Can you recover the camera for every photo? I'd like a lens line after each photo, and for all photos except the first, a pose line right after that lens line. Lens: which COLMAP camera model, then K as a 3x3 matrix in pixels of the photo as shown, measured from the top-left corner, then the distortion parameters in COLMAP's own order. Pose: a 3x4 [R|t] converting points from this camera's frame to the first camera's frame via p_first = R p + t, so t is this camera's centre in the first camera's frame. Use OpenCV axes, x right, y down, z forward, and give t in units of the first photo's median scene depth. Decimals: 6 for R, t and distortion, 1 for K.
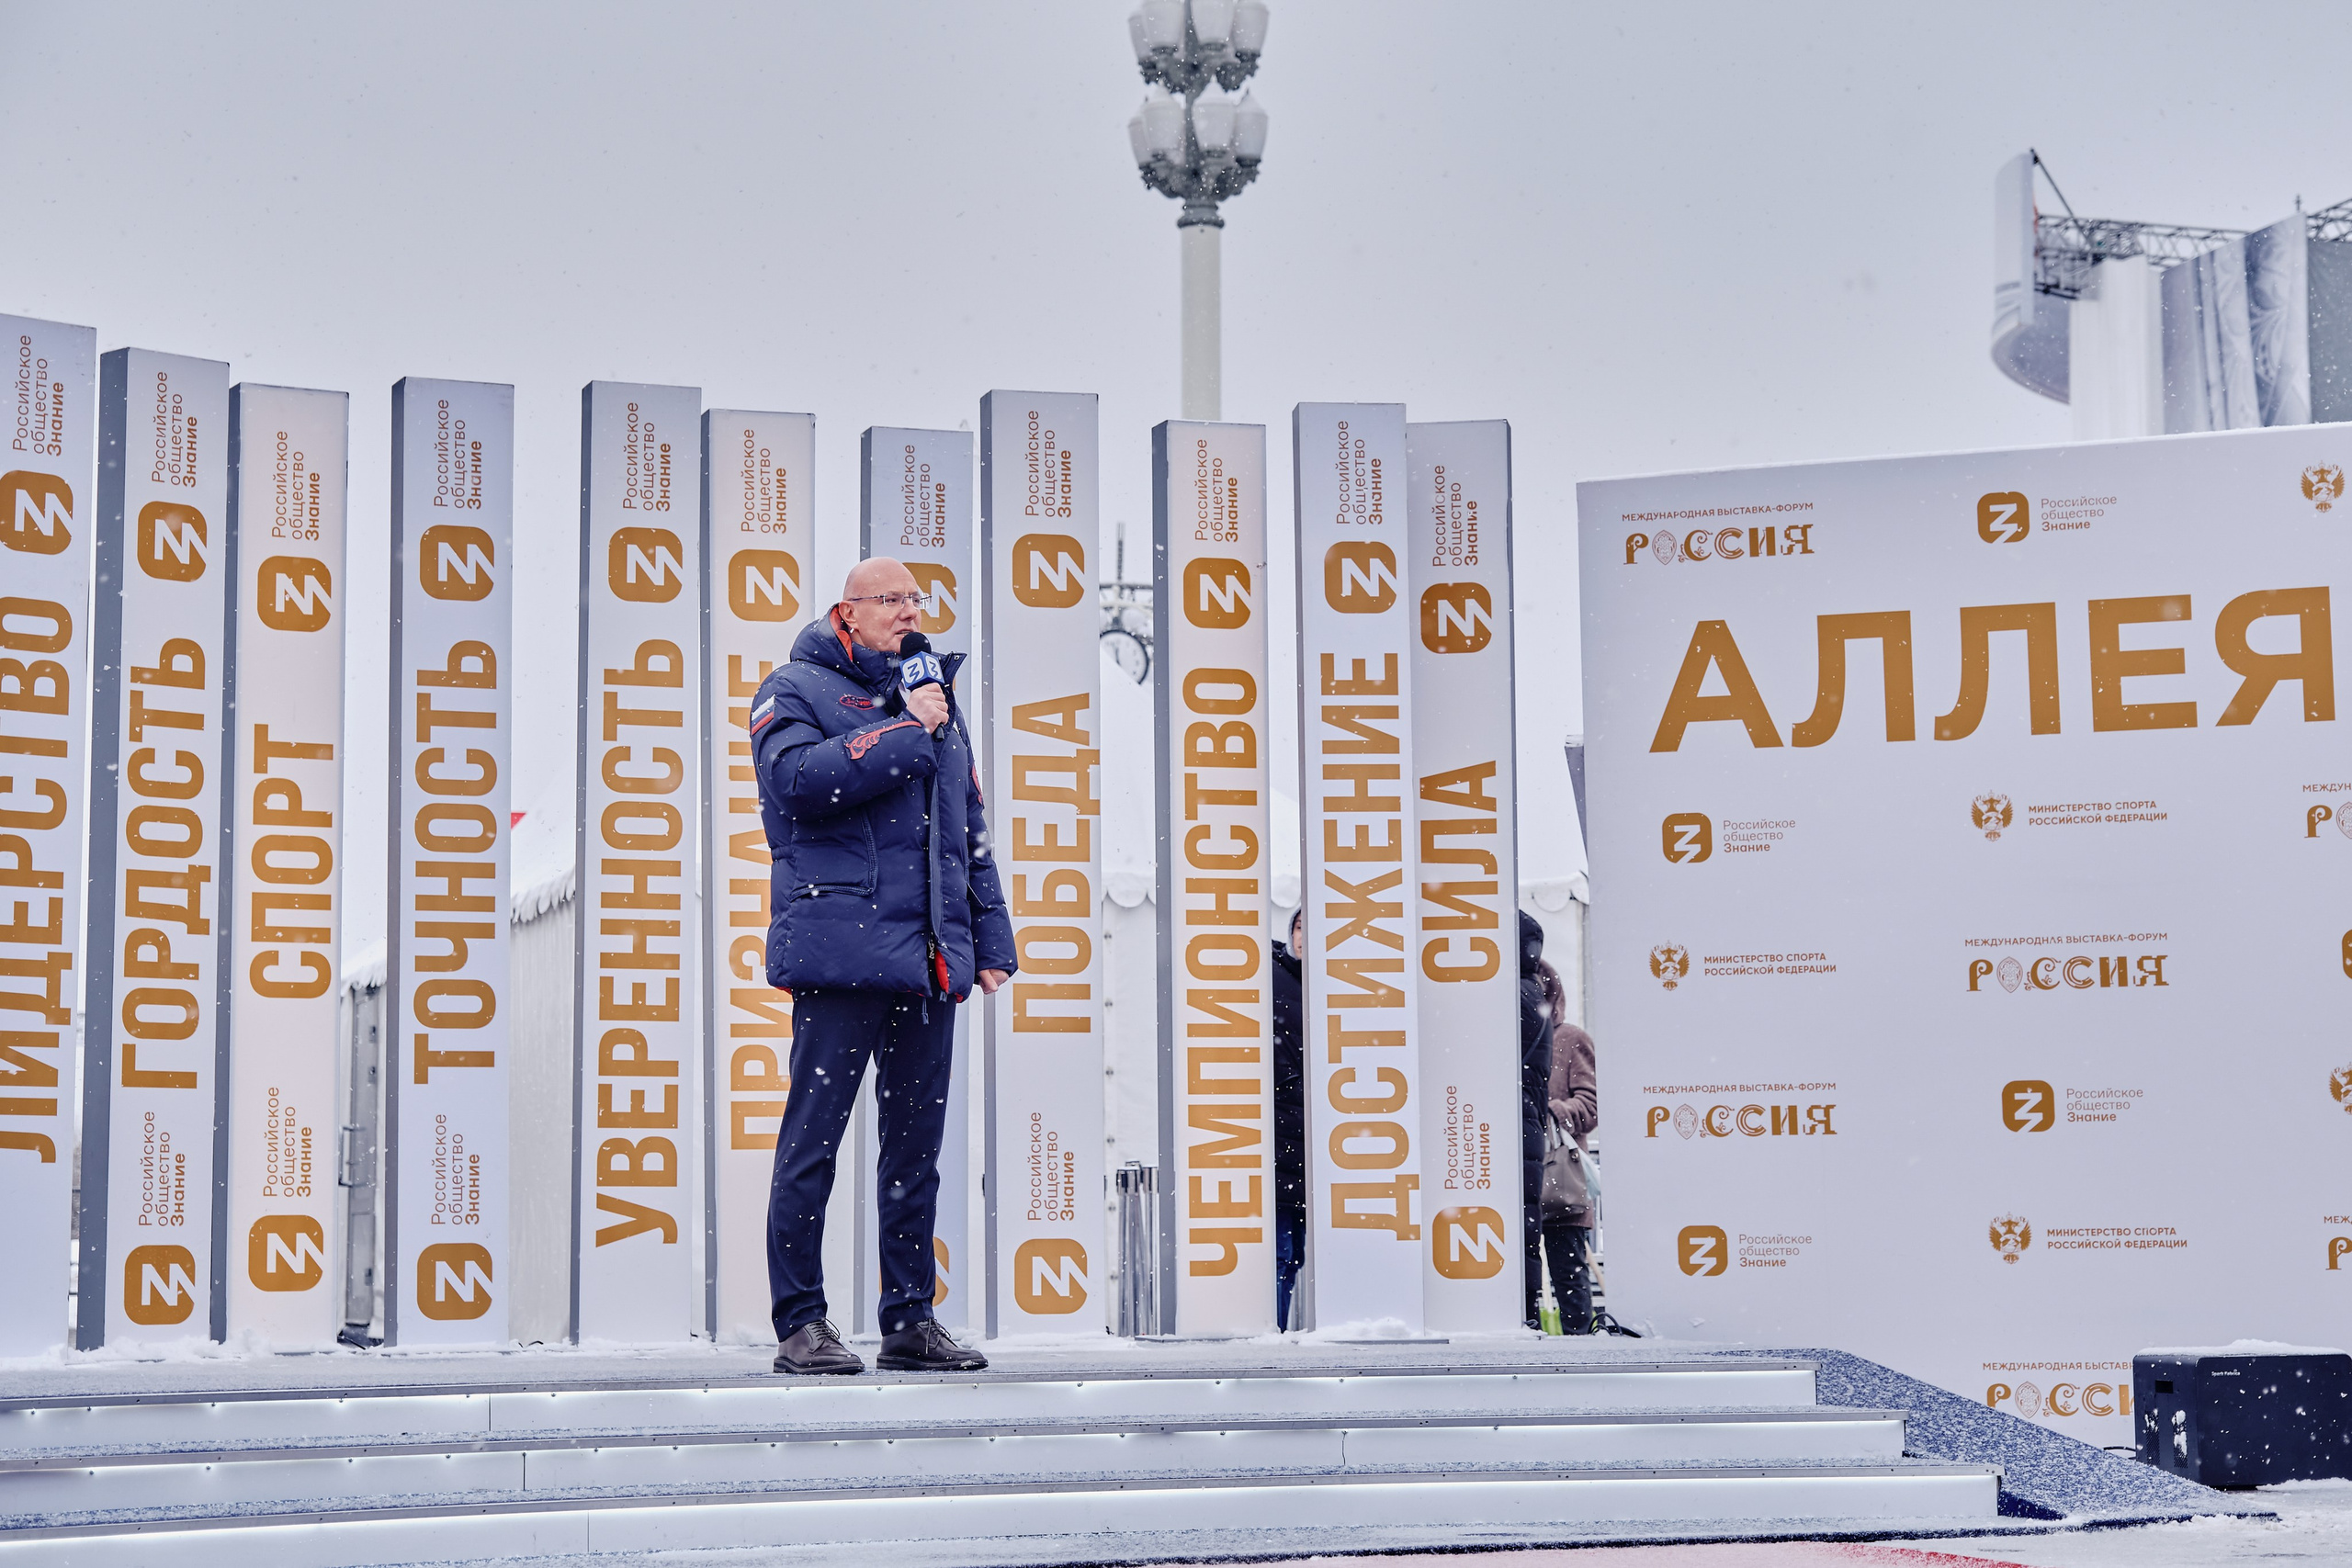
lens RADIAL K [[4133.8, 0, 1187.0], [0, 4133.8, 838.8], [0, 0, 1]] dist [0.014783, -0.017063]
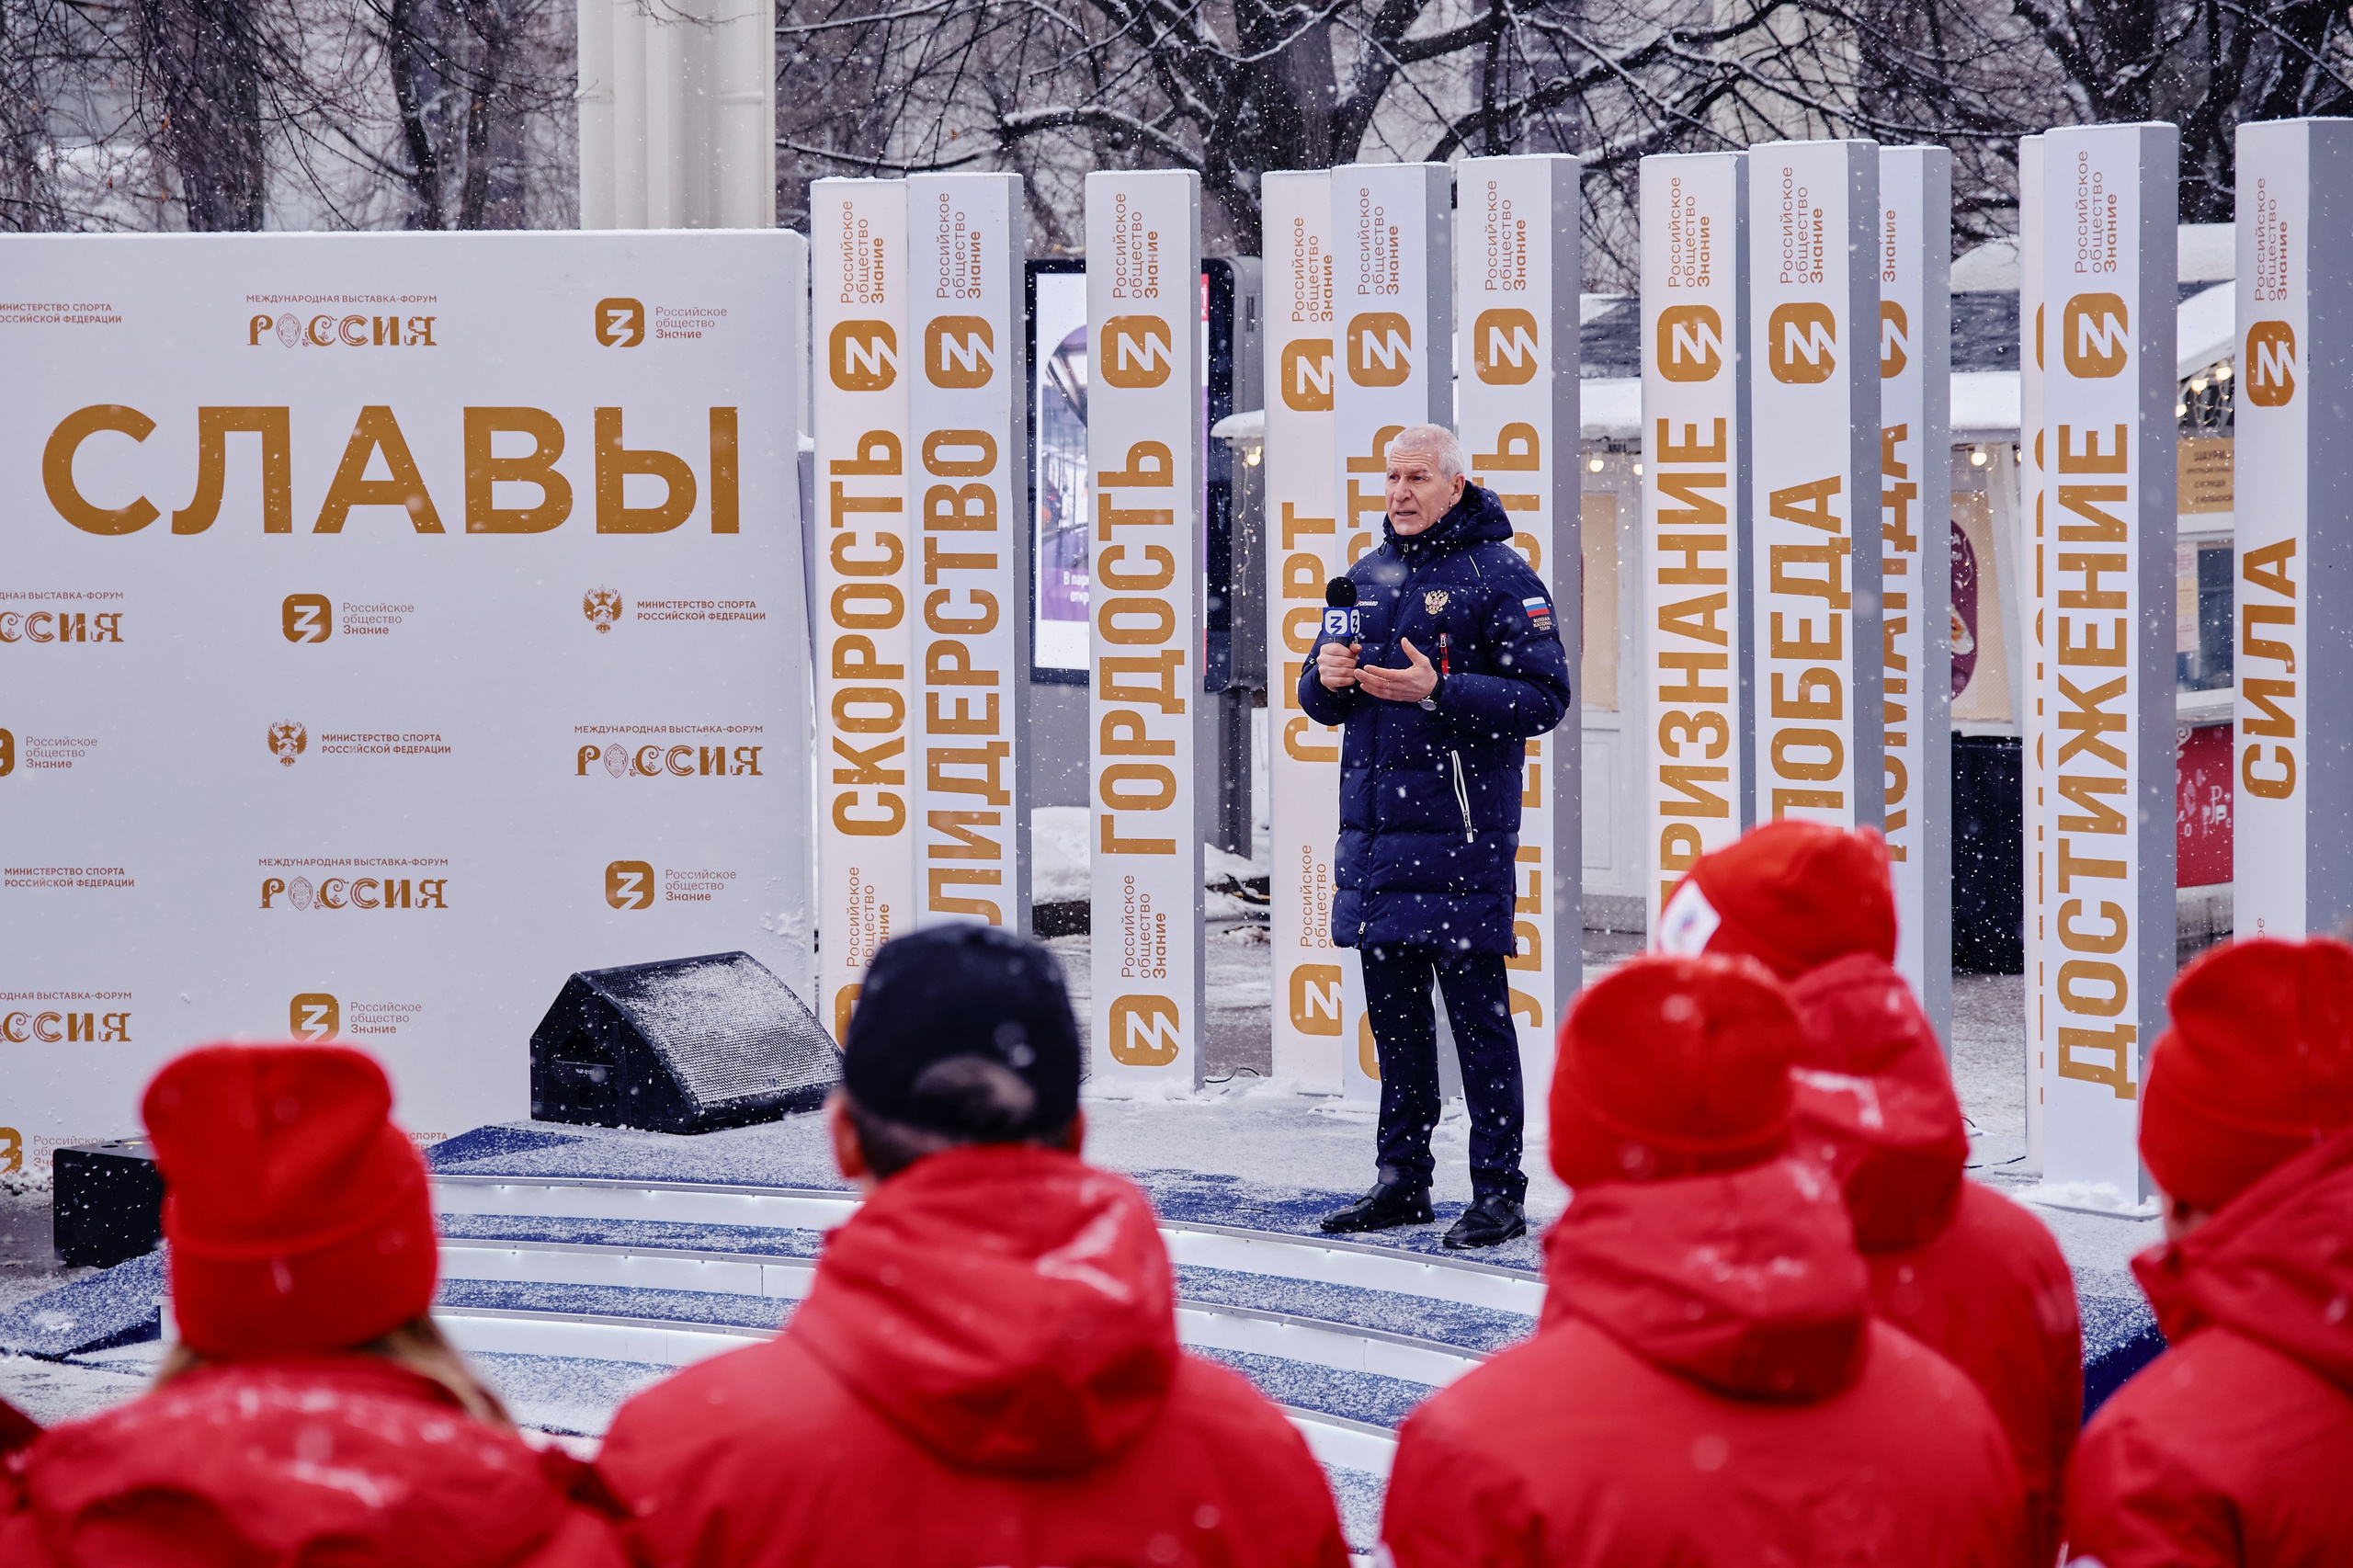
lens RADIAL K [[5499.1, 0, 1176.5], [0, 5499.1, 784.0], [0, 0, 1]] dist [0.125388, 0.072726]
pose [[0.544406, 0.062881, -0.836462, 0.921319], [0.081955, 0.988428, 0.127645, -0.135563], [0.834809, -0.138043, 0.532952, 0.214626]]
